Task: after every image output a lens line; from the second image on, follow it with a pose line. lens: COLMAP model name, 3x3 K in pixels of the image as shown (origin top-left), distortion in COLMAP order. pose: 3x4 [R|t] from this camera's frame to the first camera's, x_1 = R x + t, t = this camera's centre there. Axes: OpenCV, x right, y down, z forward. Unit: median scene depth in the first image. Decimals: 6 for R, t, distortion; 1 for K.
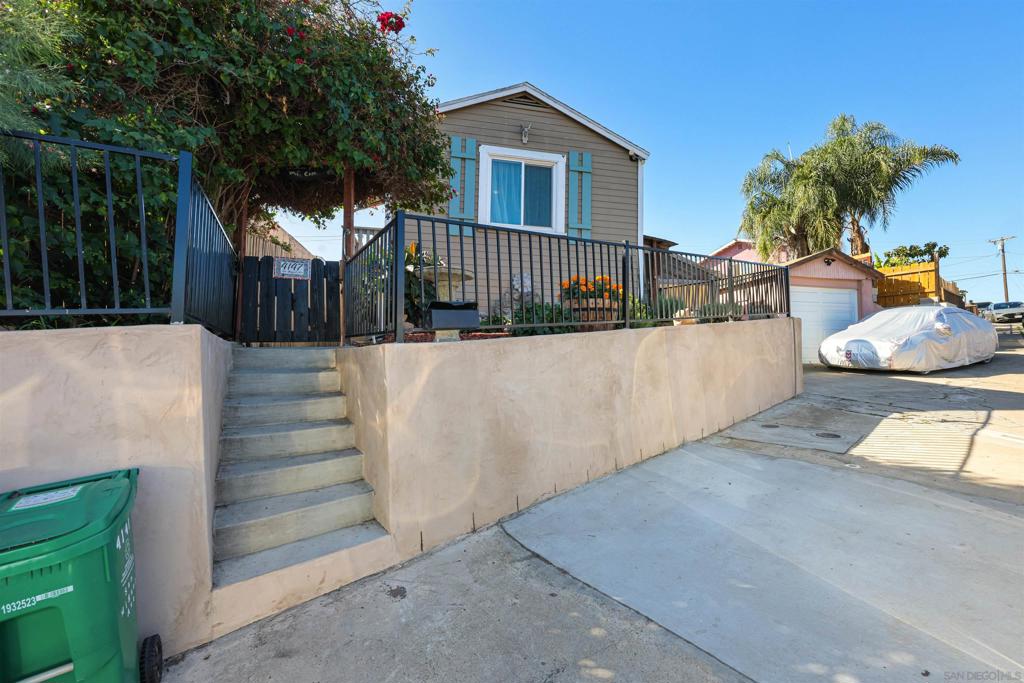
lens RADIAL K [[416.6, 0, 515.8], [0, 416.6, 341.1], [0, 0, 1]] dist [-0.001488, -0.000005]
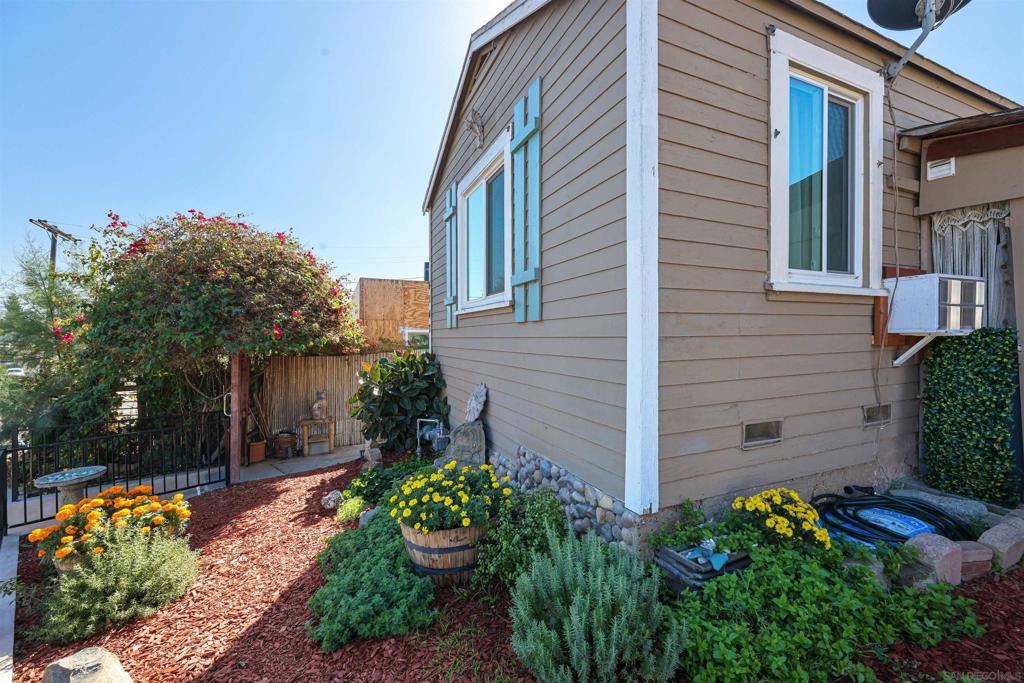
lens RADIAL K [[416.6, 0, 510.9], [0, 416.6, 337.5], [0, 0, 1]] dist [-0.001488, -0.000005]
pose [[0.193781, -0.008652, -0.981007, 1.048370], [0.056070, 0.998424, 0.002270, -0.409054], [0.979441, -0.055445, 0.193960, 1.694947]]
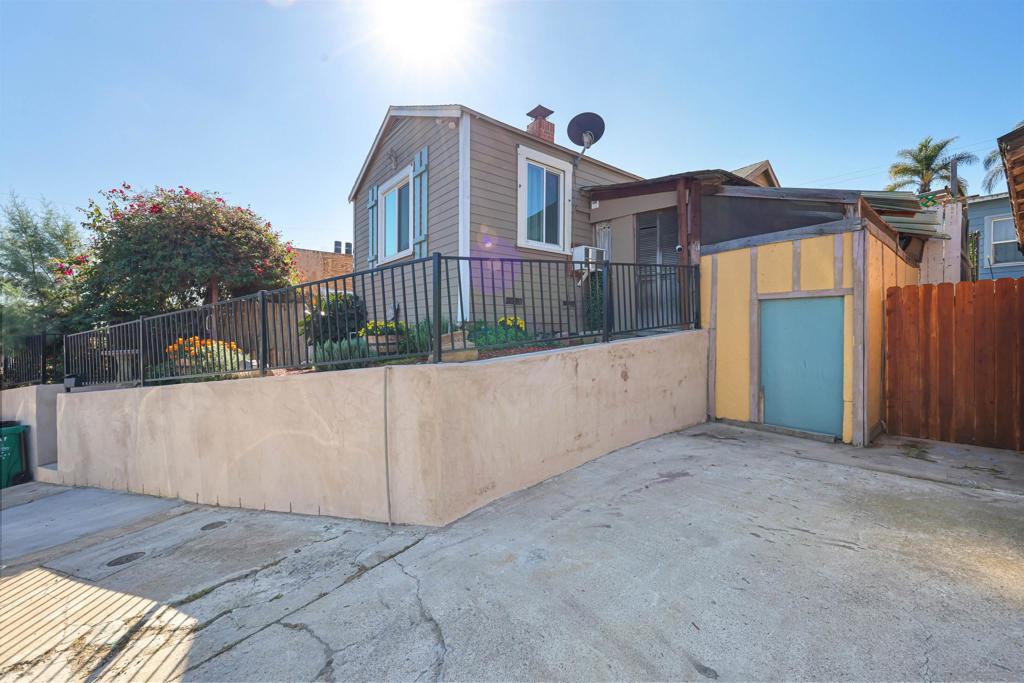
lens RADIAL K [[416.6, 0, 513.5], [0, 416.6, 339.1], [0, 0, 1]] dist [-0.001488, -0.000005]
pose [[0.438321, 0.002992, -0.898814, 1.905391], [0.046400, 0.998586, 0.025951, -0.156114], [0.897620, -0.053080, 0.437562, 1.475271]]
